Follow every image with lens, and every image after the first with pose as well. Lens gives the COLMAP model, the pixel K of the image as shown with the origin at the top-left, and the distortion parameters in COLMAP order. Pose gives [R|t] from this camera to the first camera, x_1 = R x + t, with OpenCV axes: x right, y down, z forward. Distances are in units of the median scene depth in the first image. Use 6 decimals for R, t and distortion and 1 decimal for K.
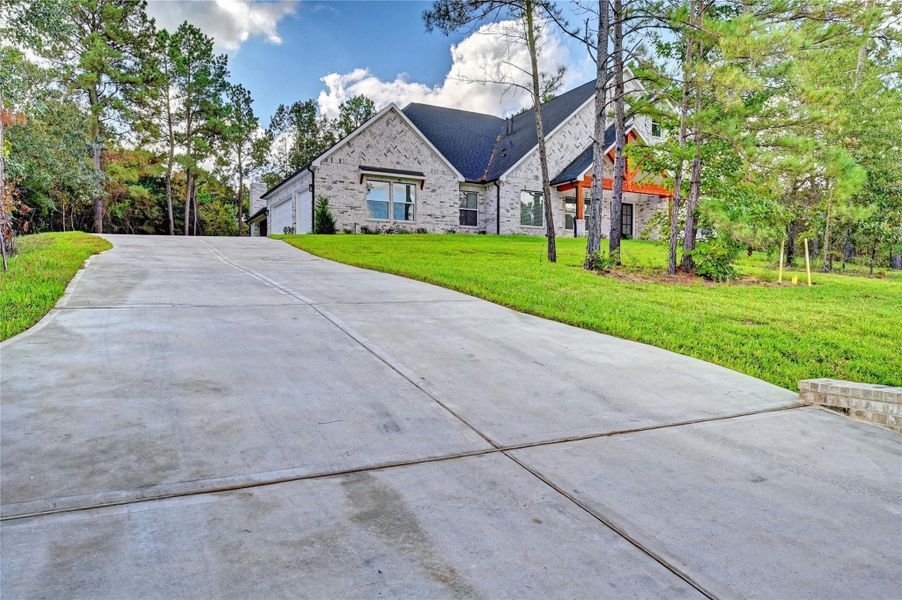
lens RADIAL K [[606.9, 0, 451.0], [0, 606.9, 300.0], [0, 0, 1]] dist [-0.003145, -0.001275]
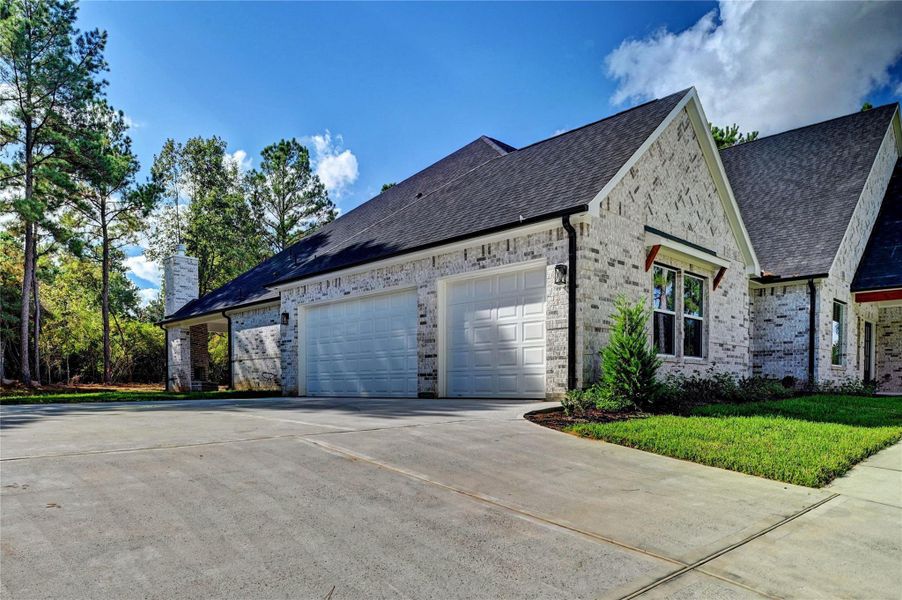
lens RADIAL K [[613.8, 0, 453.4], [0, 613.8, 409.9], [0, 0, 1]] dist [-0.020452, 0.002319]
pose [[0.962324, -0.008045, 0.271786, -0.354797], [0.000612, 0.999624, 0.027423, -0.099518], [-0.271904, -0.026224, 0.961967, 0.582222]]
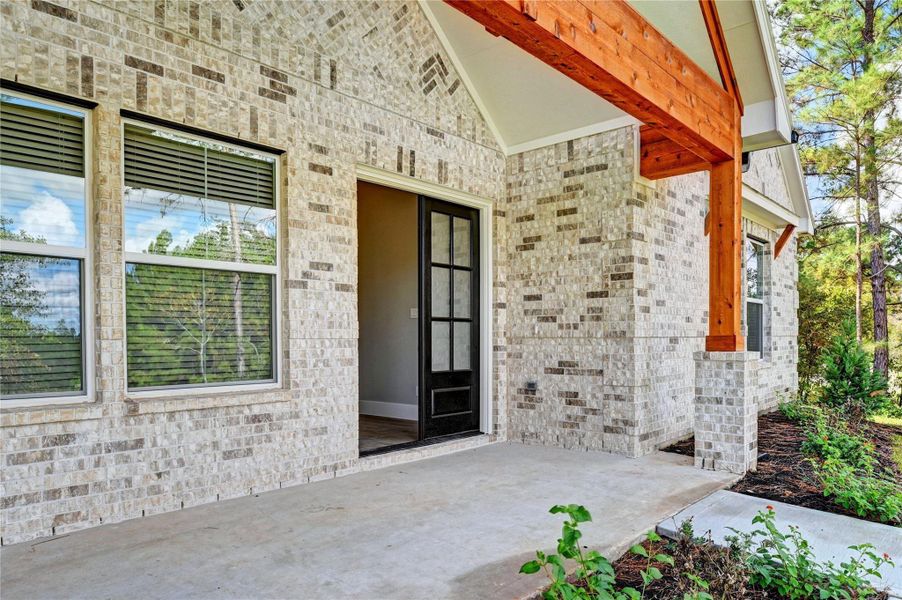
lens RADIAL K [[614.3, 0, 449.6], [0, 614.3, 343.7], [0, 0, 1]] dist [-0.001065, -0.000552]
pose [[0.939363, -0.007516, 0.342843, 0.263365], [0.007858, 0.999969, 0.000393, -0.136625], [-0.342835, 0.002325, 0.939393, 0.964511]]
